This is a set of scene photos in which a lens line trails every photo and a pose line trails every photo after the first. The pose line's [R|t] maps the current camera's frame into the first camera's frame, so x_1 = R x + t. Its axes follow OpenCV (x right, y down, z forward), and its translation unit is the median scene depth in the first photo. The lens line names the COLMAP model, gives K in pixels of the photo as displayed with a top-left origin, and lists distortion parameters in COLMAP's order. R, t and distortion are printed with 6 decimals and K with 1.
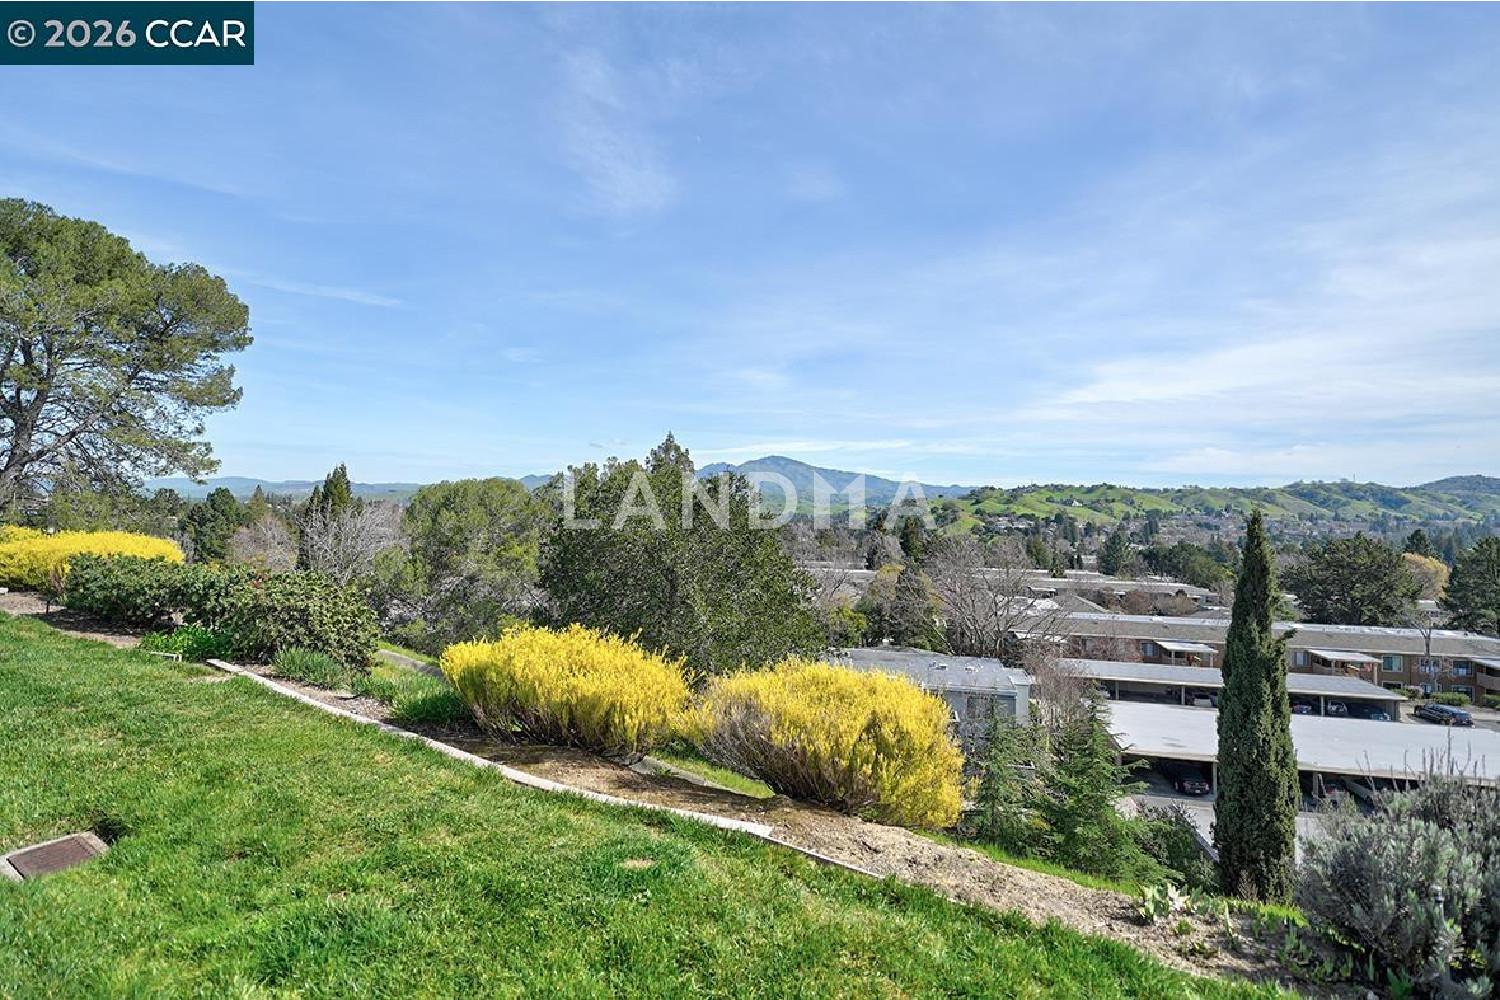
lens RADIAL K [[671.5, 0, 750.0], [0, 671.5, 500.0], [0, 0, 1]] dist [-0.009826, -0.000085]
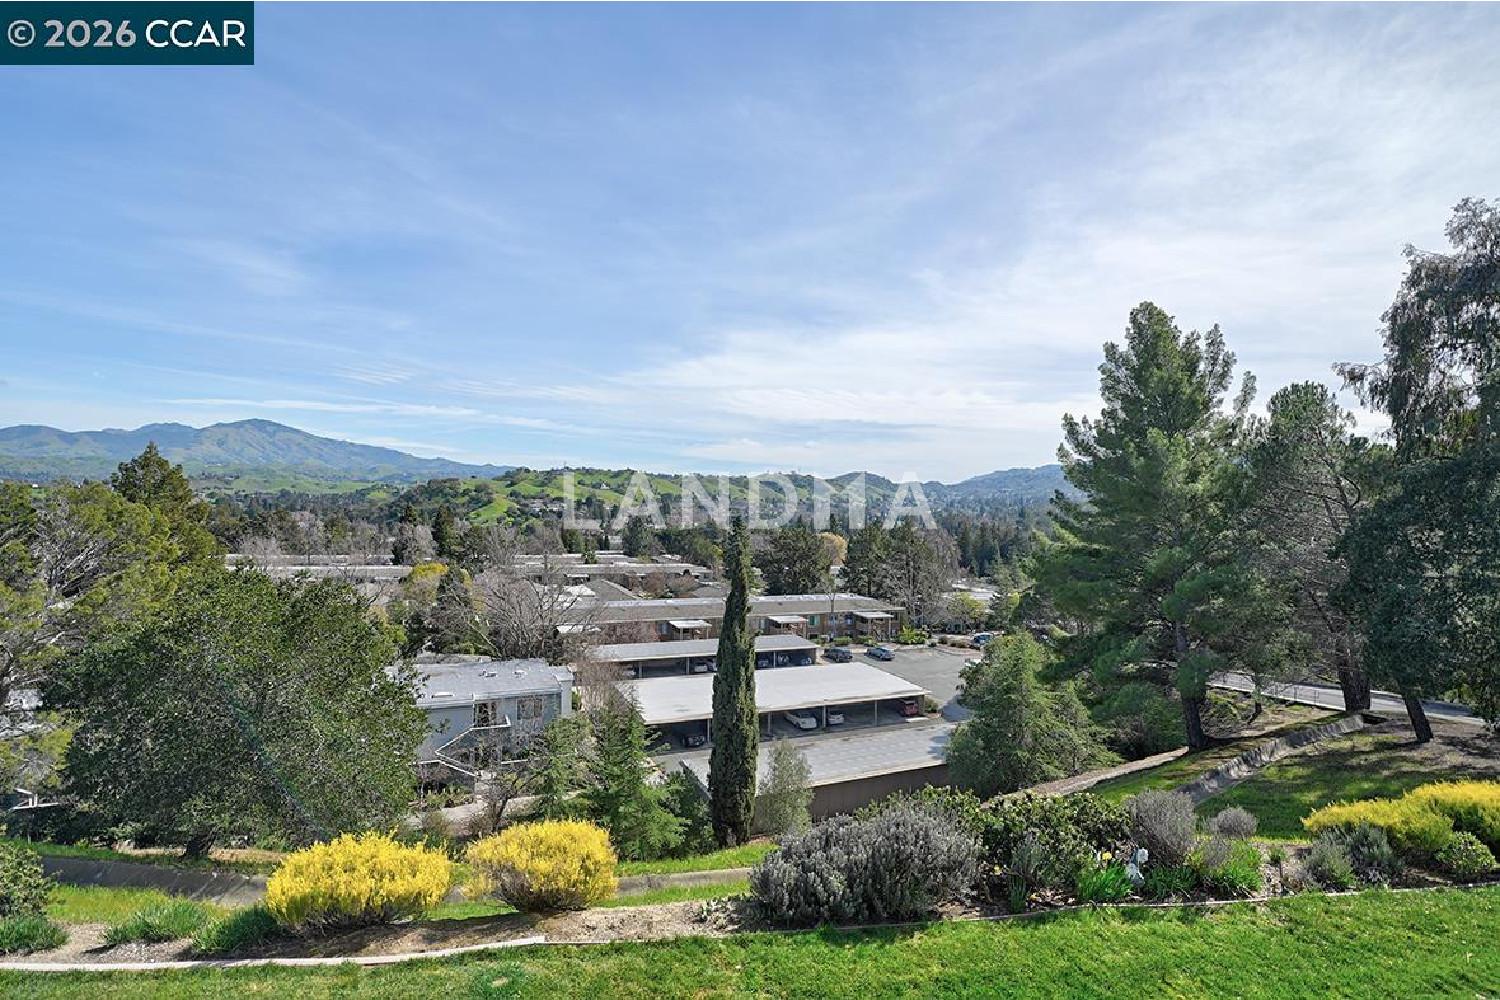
lens RADIAL K [[716.0, 0, 750.0], [0, 716.0, 500.0], [0, 0, 1]] dist [0.000936, -0.007782]
pose [[0.787012, -0.014743, 0.616762, -0.079808], [-0.026450, 0.997989, 0.057606, -0.096881], [-0.616371, -0.061650, 0.785039, -0.099468]]
